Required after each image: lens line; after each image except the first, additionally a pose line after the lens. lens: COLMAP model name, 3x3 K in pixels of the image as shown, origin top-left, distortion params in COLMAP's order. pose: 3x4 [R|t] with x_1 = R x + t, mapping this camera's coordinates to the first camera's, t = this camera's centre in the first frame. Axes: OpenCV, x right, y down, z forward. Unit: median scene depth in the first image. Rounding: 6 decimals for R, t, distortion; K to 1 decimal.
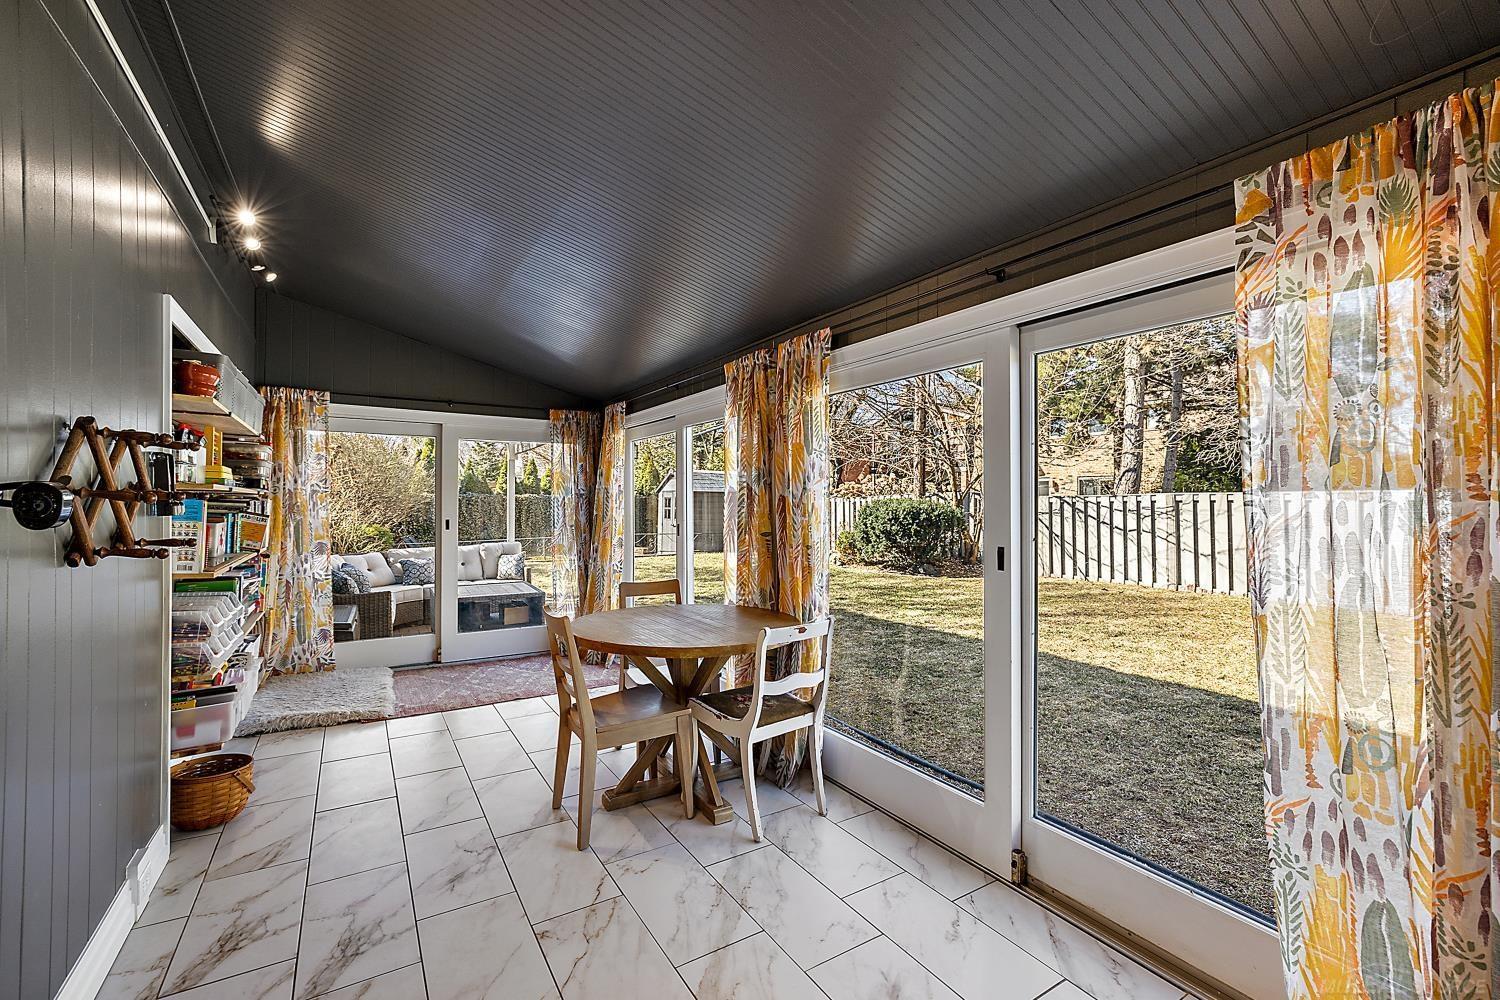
lens RADIAL K [[646.6, 0, 758.8], [0, 646.6, 496.1], [0, 0, 1]] dist [0.001405, 0.000358]
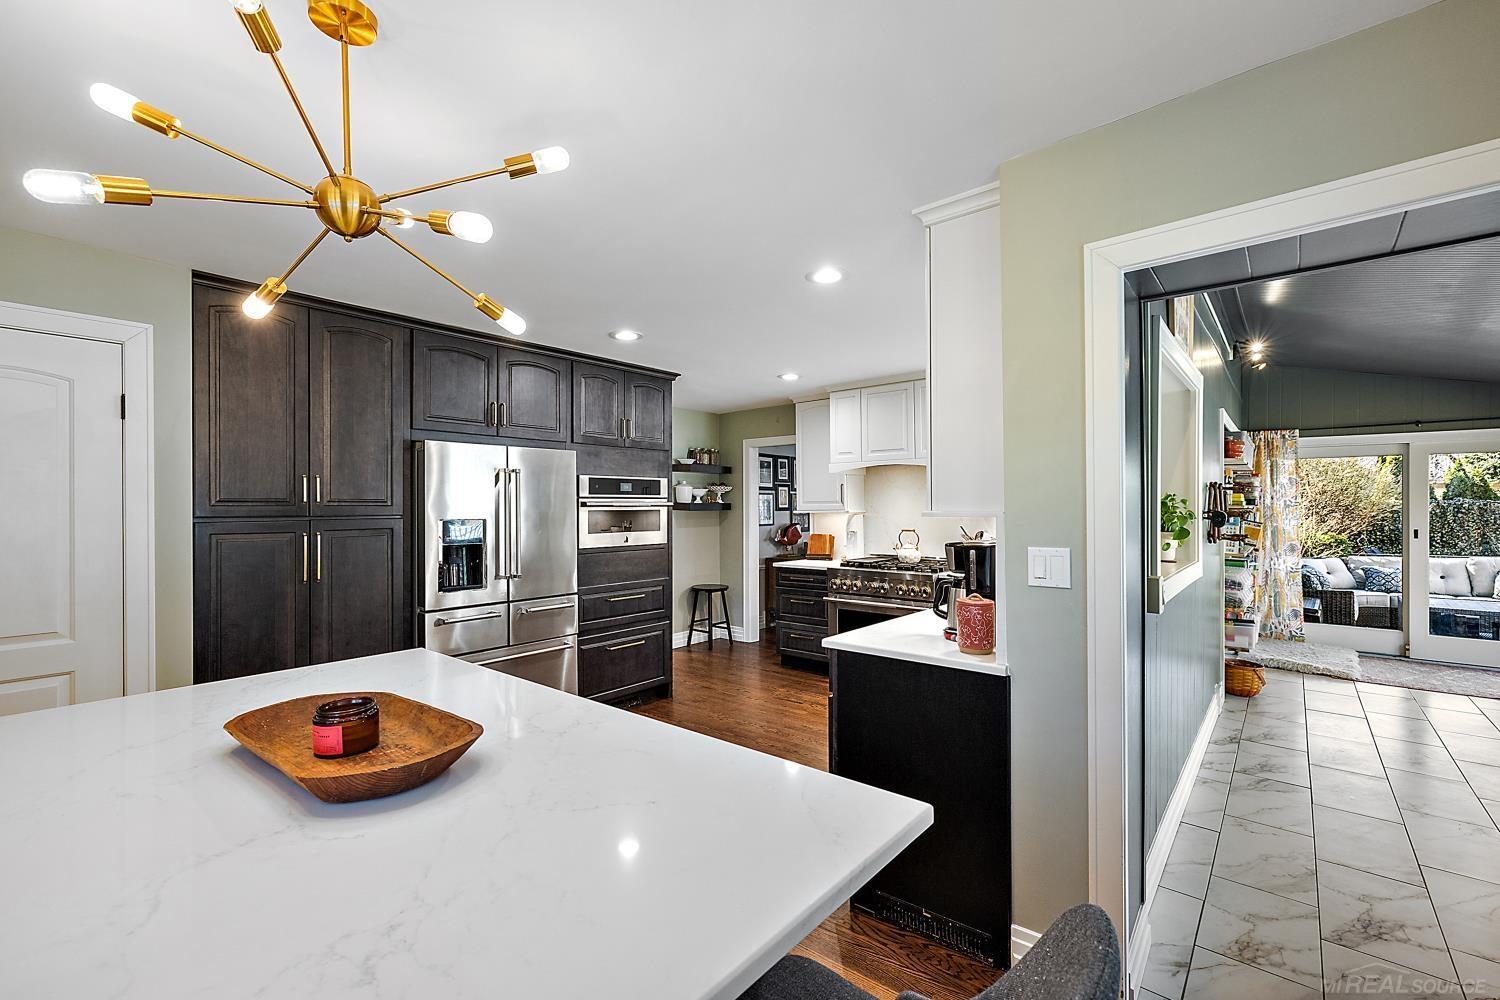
lens RADIAL K [[646.6, 0, 752.8], [0, 646.6, 507.5], [0, 0, 1]] dist [0.001405, 0.000358]
pose [[0.309719, -0.000744, -0.950828, 0.241238], [0.009478, 0.999952, 0.002304, -0.016359], [0.950781, -0.009726, 0.309711, -0.459725]]
